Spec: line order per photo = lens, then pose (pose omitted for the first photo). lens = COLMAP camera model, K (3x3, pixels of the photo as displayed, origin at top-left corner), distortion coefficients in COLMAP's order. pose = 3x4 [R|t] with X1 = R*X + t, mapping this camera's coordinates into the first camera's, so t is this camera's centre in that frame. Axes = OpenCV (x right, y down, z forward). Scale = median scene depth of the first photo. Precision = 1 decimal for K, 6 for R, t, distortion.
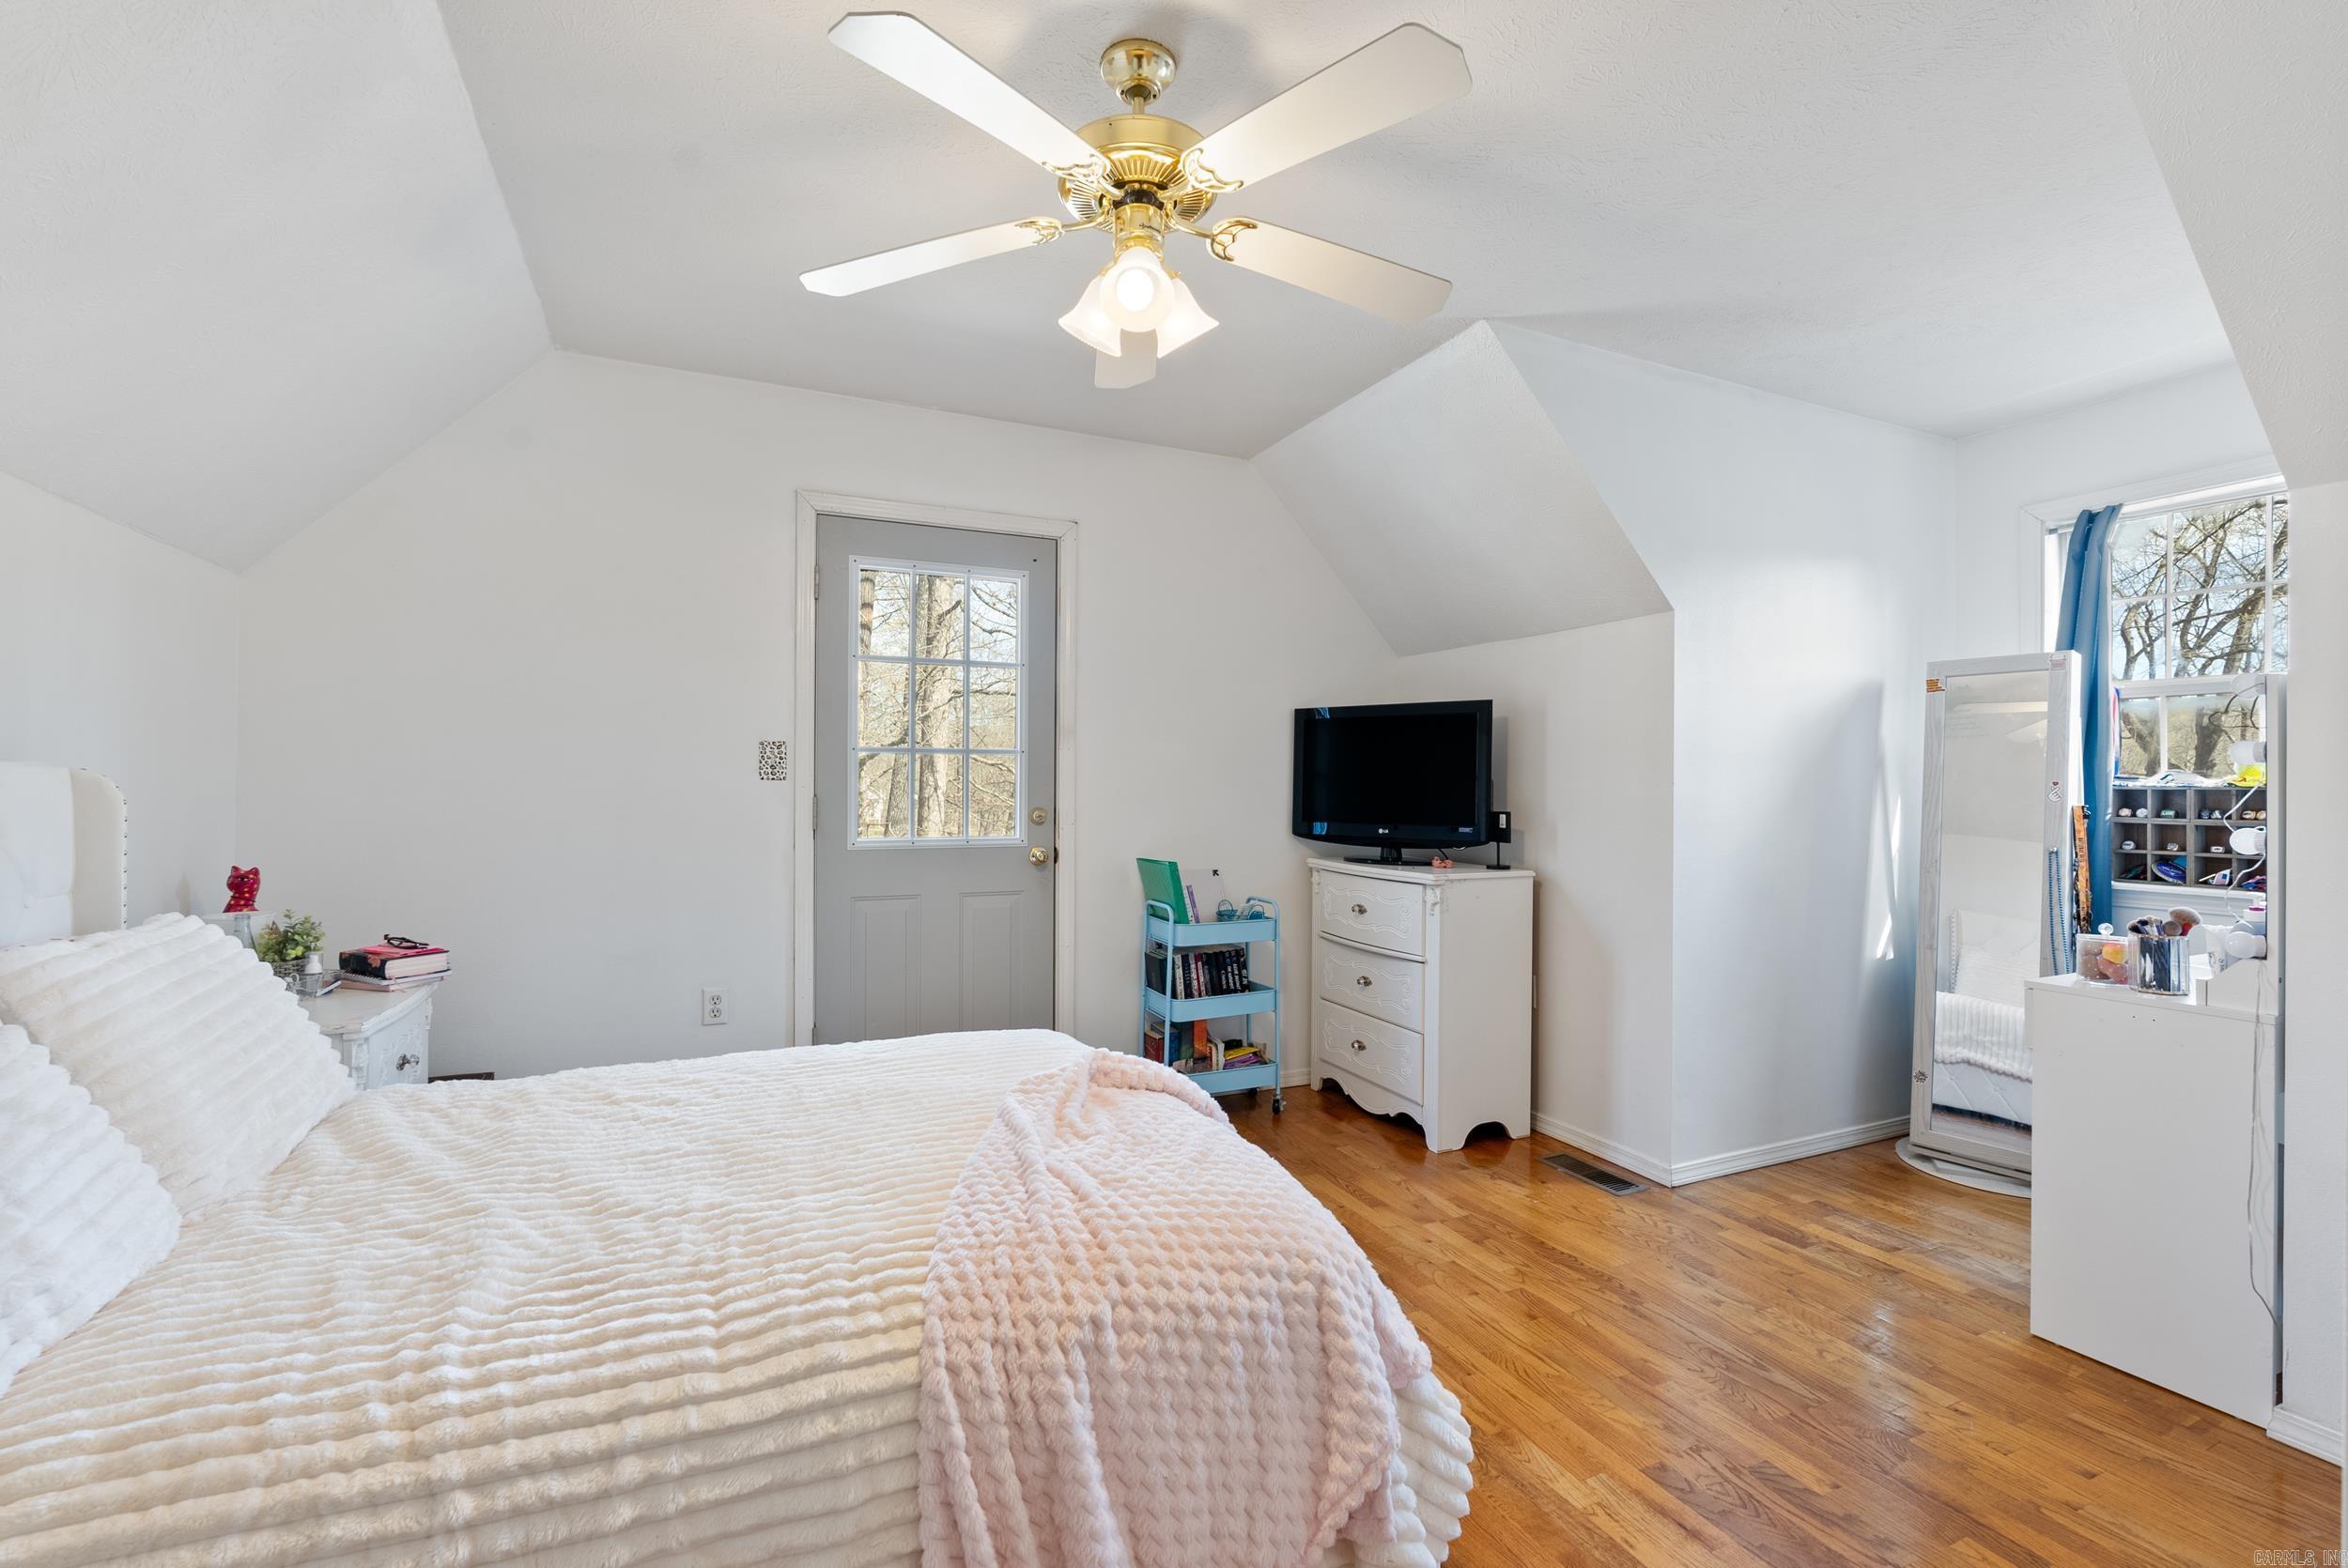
lens RADIAL K [[1045.1, 0, 1170.6], [0, 1045.1, 785.6], [0, 0, 1]] dist [-0.007428, 0.001256]
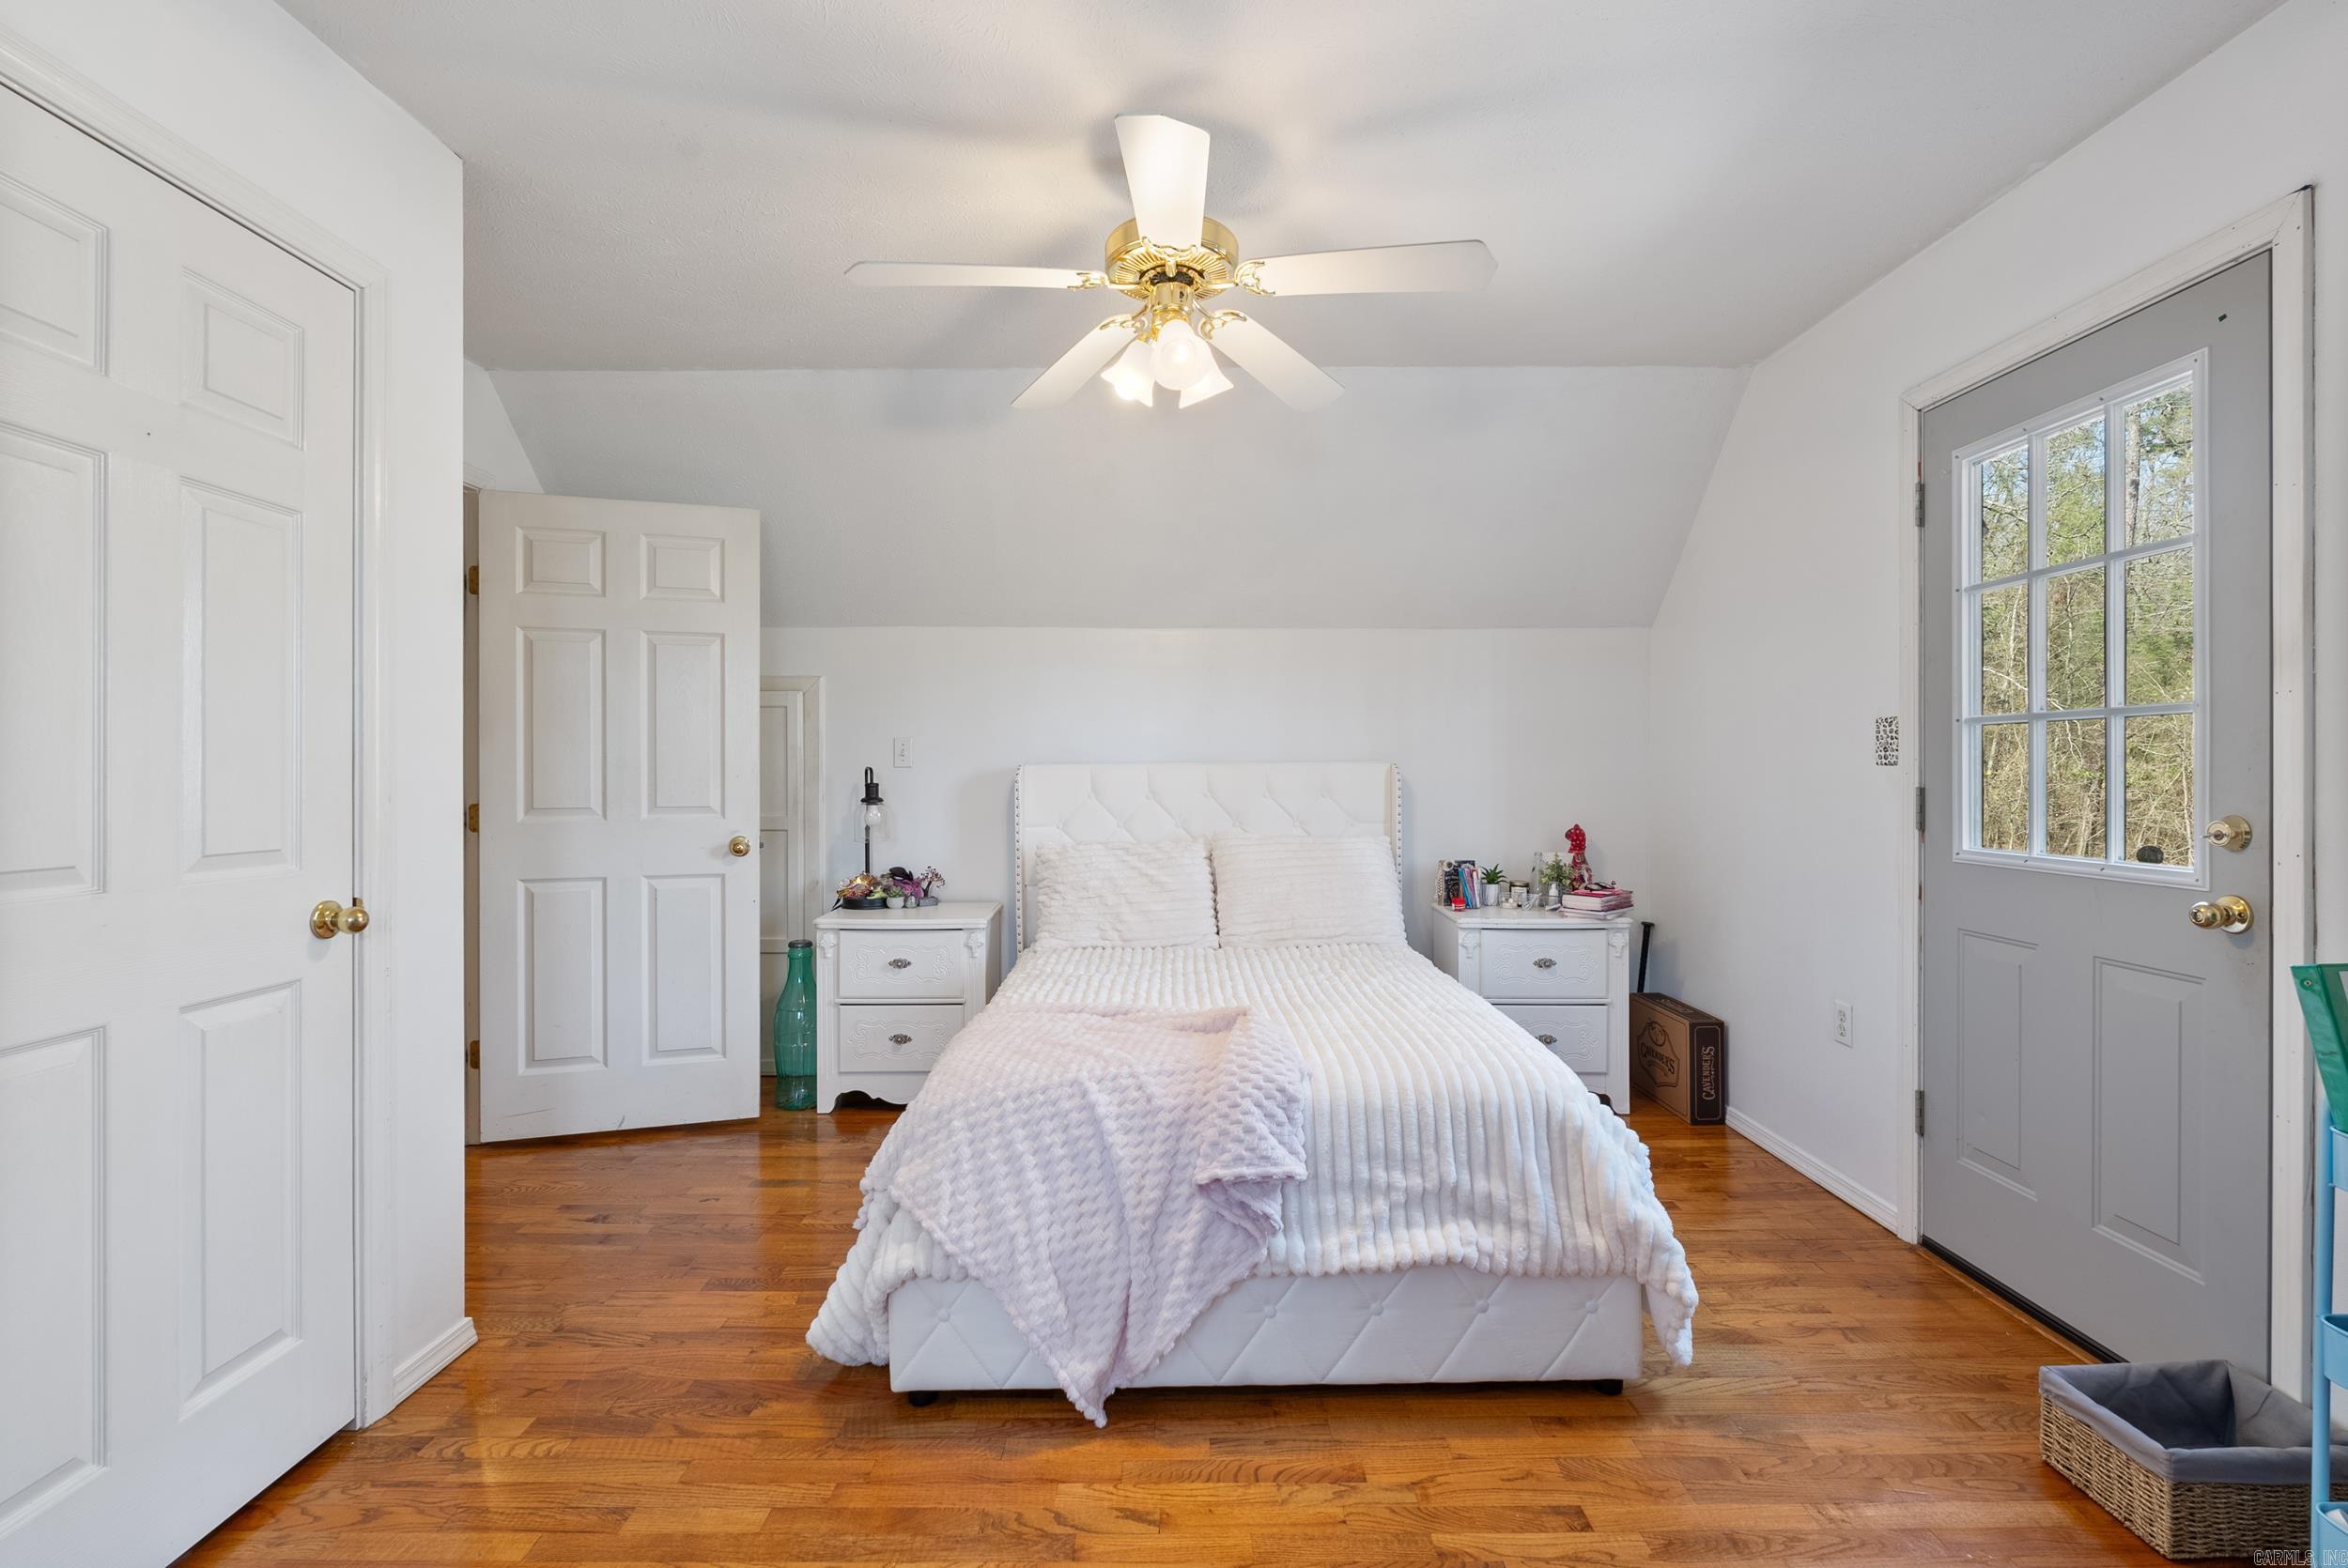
lens RADIAL K [[1045.1, 0, 1171.7], [0, 1045.1, 776.4], [0, 0, 1]] dist [-0.007428, 0.001256]
pose [[-0.411570, 0.002174, -0.911376, 0.568891], [-0.002237, 0.999992, 0.003395, 0.001917], [0.911375, 0.003436, -0.411562, 0.807571]]
